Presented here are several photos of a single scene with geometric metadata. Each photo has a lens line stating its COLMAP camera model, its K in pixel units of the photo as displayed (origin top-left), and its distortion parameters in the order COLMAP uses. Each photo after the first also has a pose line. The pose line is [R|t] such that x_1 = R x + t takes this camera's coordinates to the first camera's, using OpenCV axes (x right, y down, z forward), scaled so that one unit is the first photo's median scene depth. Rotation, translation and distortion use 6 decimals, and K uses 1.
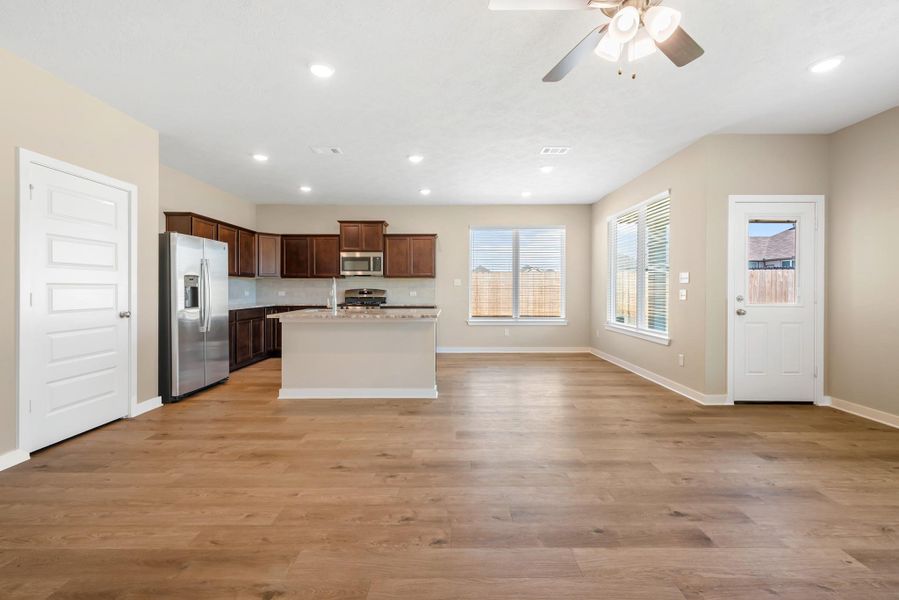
lens RADIAL K [[380.3, 0, 451.3], [0, 380.3, 289.0], [0, 0, 1]] dist [0.004037, -0.000381]
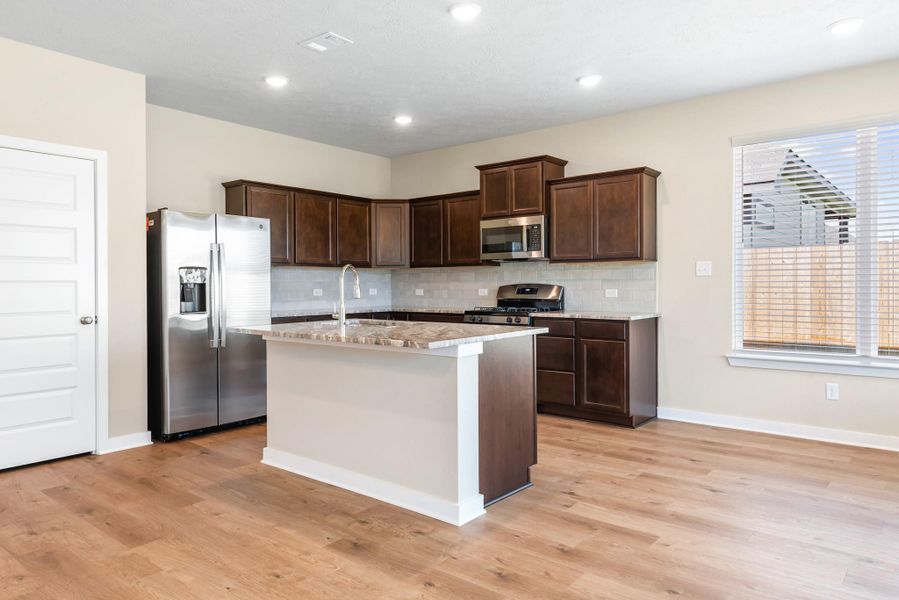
lens RADIAL K [[599.1, 0, 452.0], [0, 599.1, 283.3], [0, 0, 1]] dist [0.009995, -0.000078]
pose [[0.771875, -0.006015, -0.635745, 0.394298], [0.006381, 0.999978, -0.001714, -0.000827], [0.635742, -0.002734, 0.771897, 0.423357]]
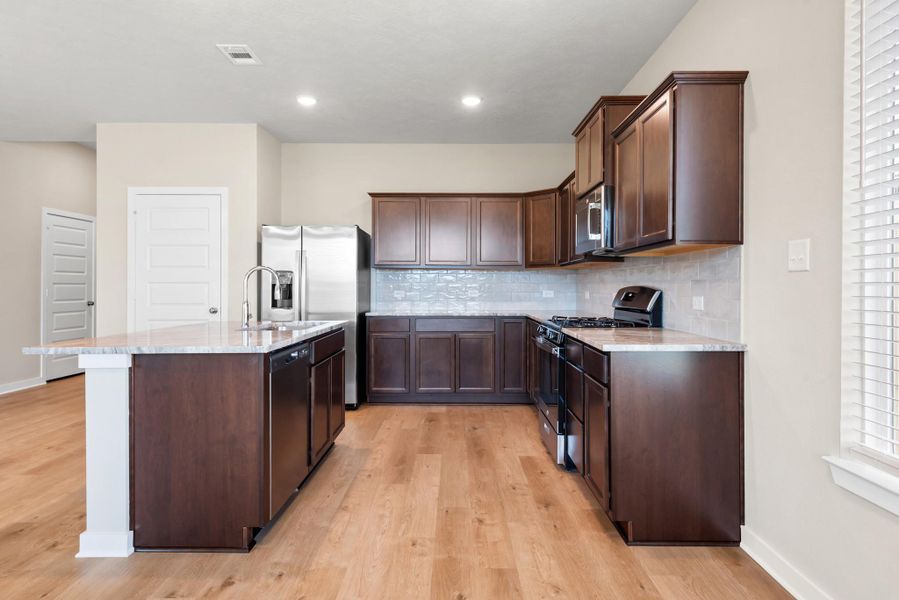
lens RADIAL K [[524.9, 0, 452.3], [0, 524.9, 285.2], [0, 0, 1]] dist [0.006437, -0.001014]
pose [[-0.001374, -0.002919, -0.999995, 0.499137], [-0.001077, 0.999995, -0.002917, 0.000125], [0.999998, 0.001073, -0.001377, 1.339261]]
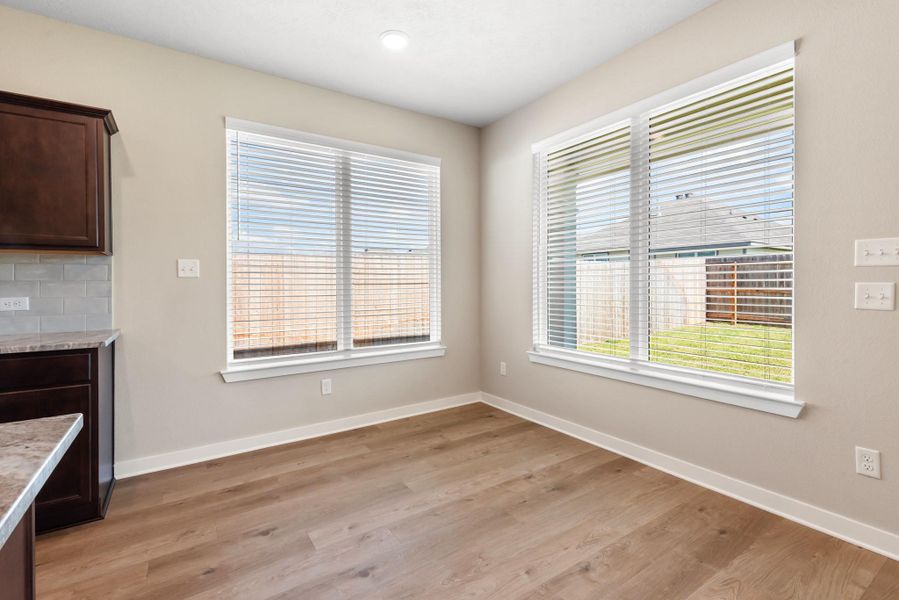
lens RADIAL K [[410.0, 0, 448.6], [0, 410.0, 285.9], [0, 0, 1]] dist [0.007173, 0.000163]
pose [[0.832215, -0.009841, 0.554366, 0.006686], [0.008698, 0.999951, 0.004693, -0.000577], [-0.554386, 0.000916, 0.832259, 0.885821]]
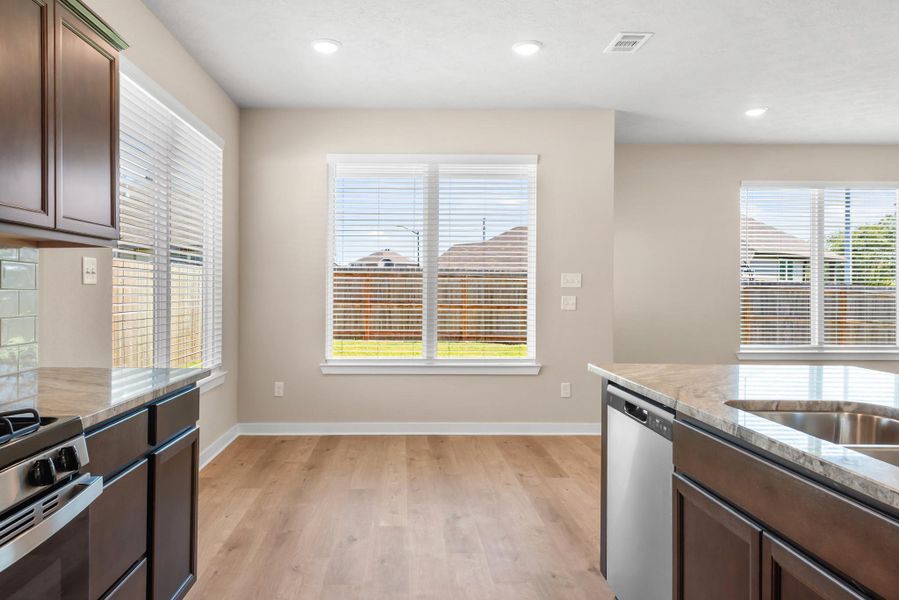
lens RADIAL K [[643.1, 0, 414.8], [0, 643.1, 295.0], [0, 0, 1]] dist [0.006162, -0.000102]
pose [[-0.018063, -0.008007, 0.999805, -0.664571], [-0.002922, 0.999964, 0.007955, -0.010248], [-0.999833, -0.002777, -0.018086, 1.325510]]
